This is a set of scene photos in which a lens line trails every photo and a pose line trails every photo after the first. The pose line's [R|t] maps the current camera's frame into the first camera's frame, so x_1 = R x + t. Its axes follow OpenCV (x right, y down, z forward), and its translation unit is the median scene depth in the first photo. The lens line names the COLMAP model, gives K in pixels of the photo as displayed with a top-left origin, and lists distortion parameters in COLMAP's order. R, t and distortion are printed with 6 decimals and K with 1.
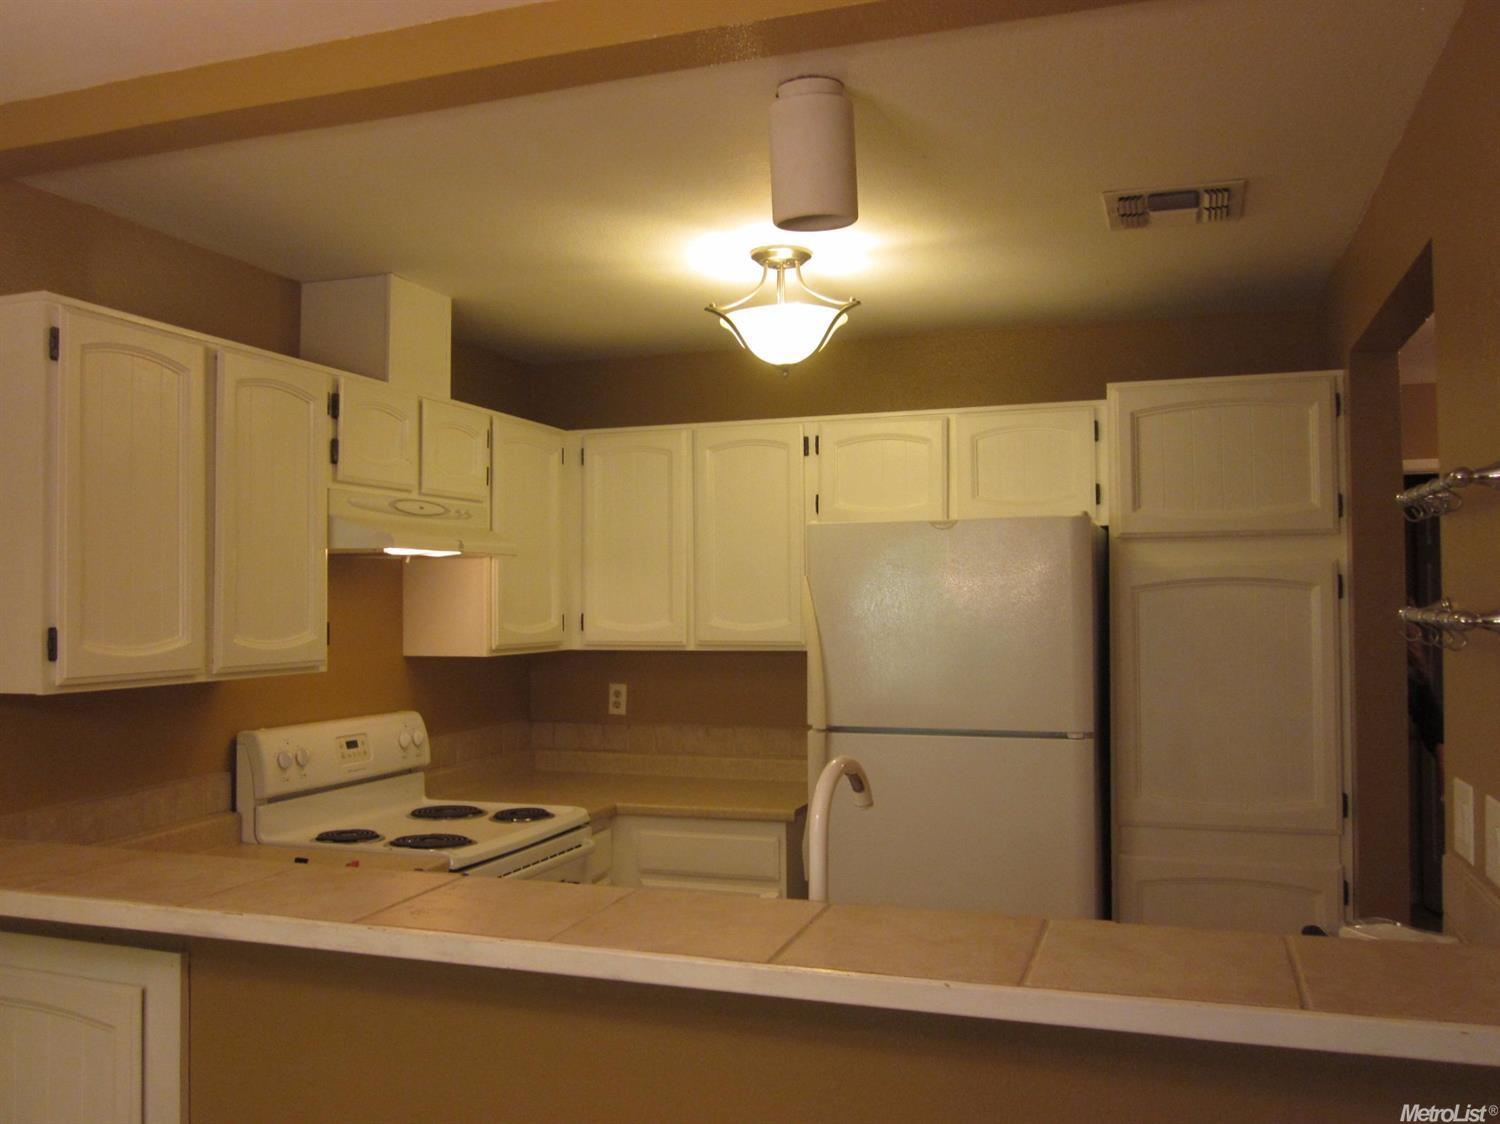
lens RADIAL K [[1246.4, 0, 754.3], [0, 1246.4, 561.1], [0, 0, 1]] dist [-0.032430, 0.004491]
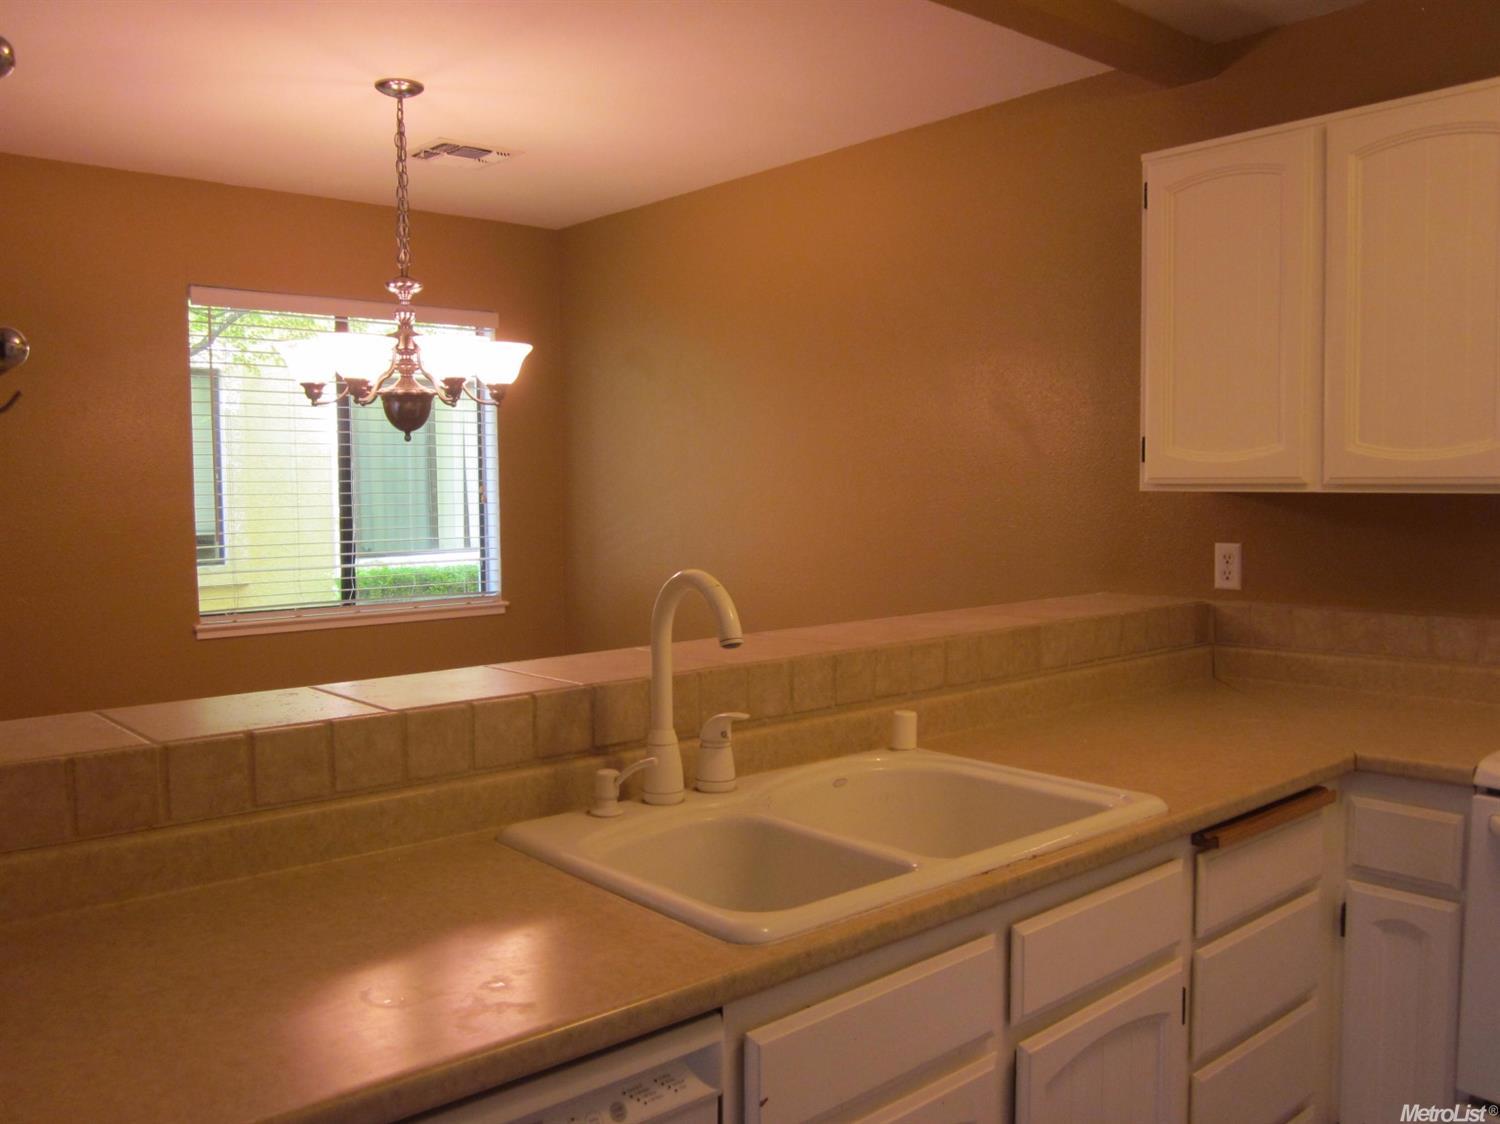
lens RADIAL K [[1246.4, 0, 756.9], [0, 1246.4, 559.7], [0, 0, 1]] dist [-0.032430, 0.004491]
pose [[-0.499431, 0.071352, -0.863410, 0.499142], [0.040510, 0.997436, 0.058995, 0.064093], [0.865406, -0.005513, -0.501041, 0.937404]]
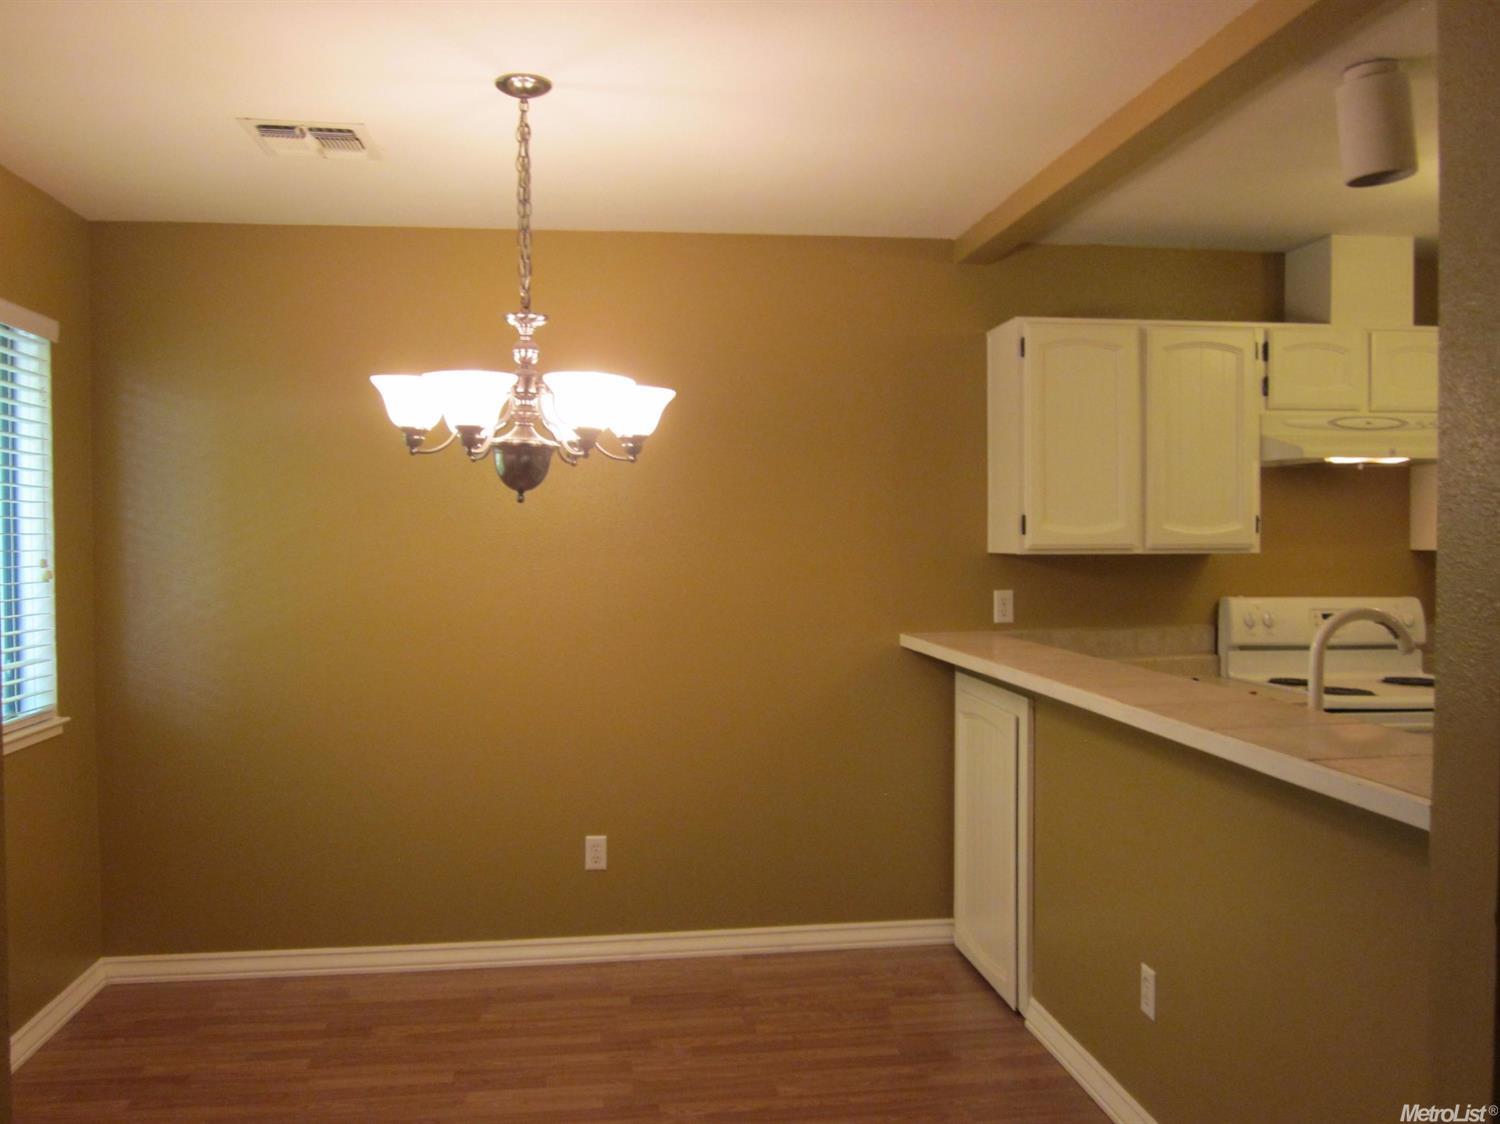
lens RADIAL K [[1246.4, 0, 758.2], [0, 1246.4, 556.6], [0, 0, 1]] dist [-0.032430, 0.004491]
pose [[0.448065, 0.023883, -0.893682, 0.589177], [0.029167, 0.998720, 0.041314, 0.021519], [0.893525, -0.044577, 0.446795, -0.073616]]
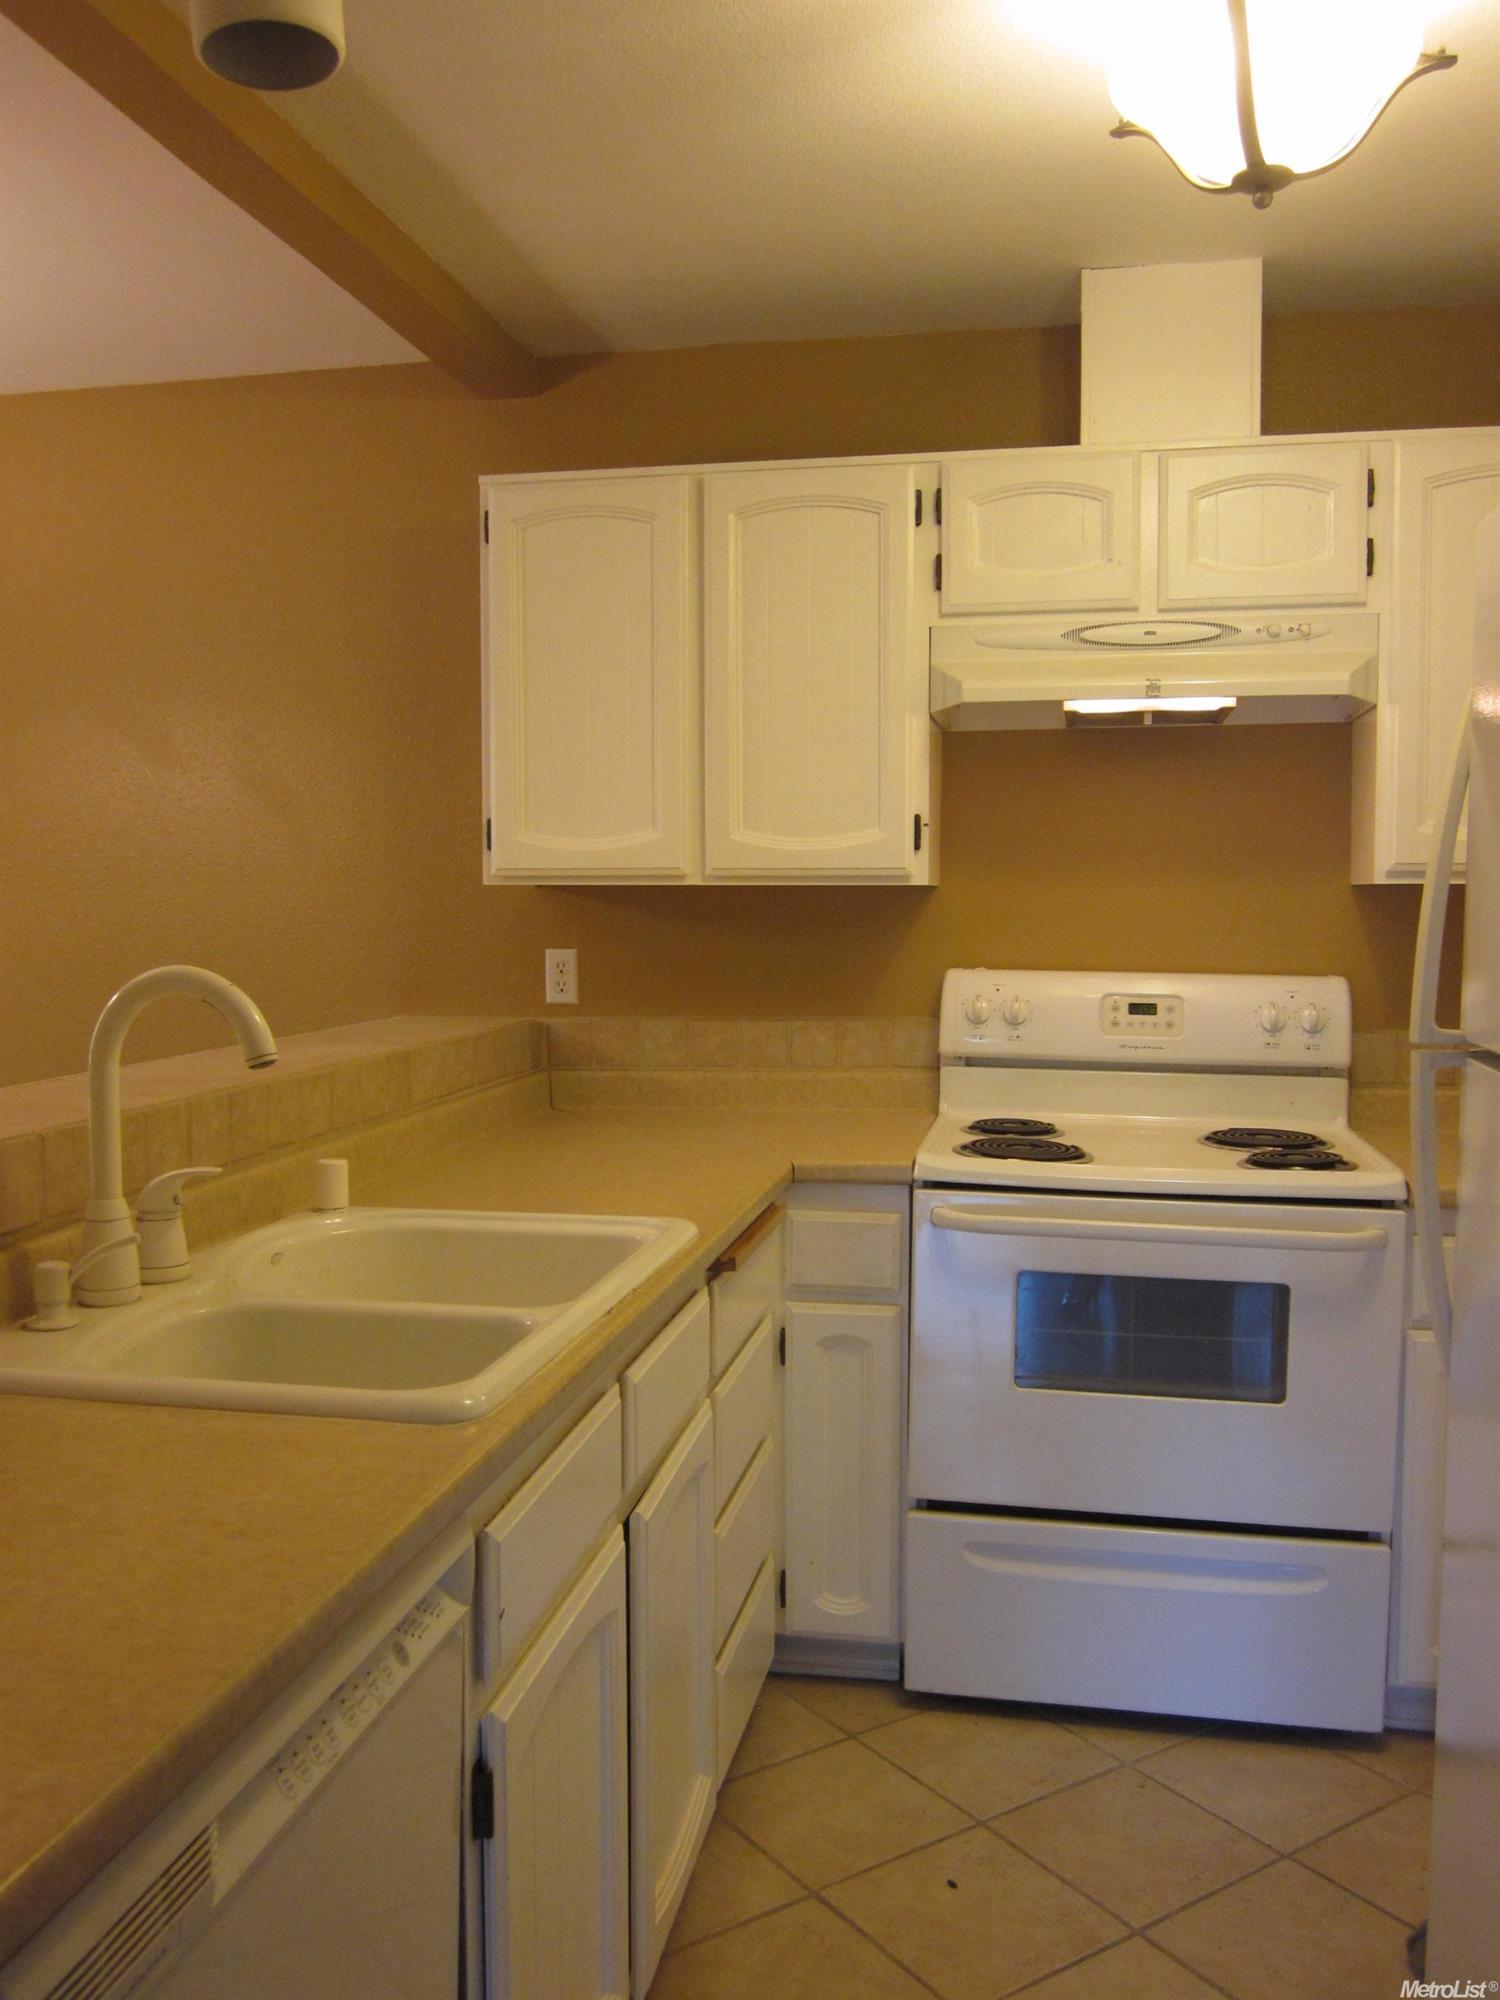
lens RADIAL K [[1661.9, 0, 741.2], [0, 1661.9, 996.9], [0, 0, 1]] dist [-0.032430, 0.004491]
pose [[0.133094, 0.070360, -0.988603, 0.580857], [0.030681, 0.996706, 0.075068, 0.075752], [0.990628, -0.040323, 0.130497, 0.746660]]
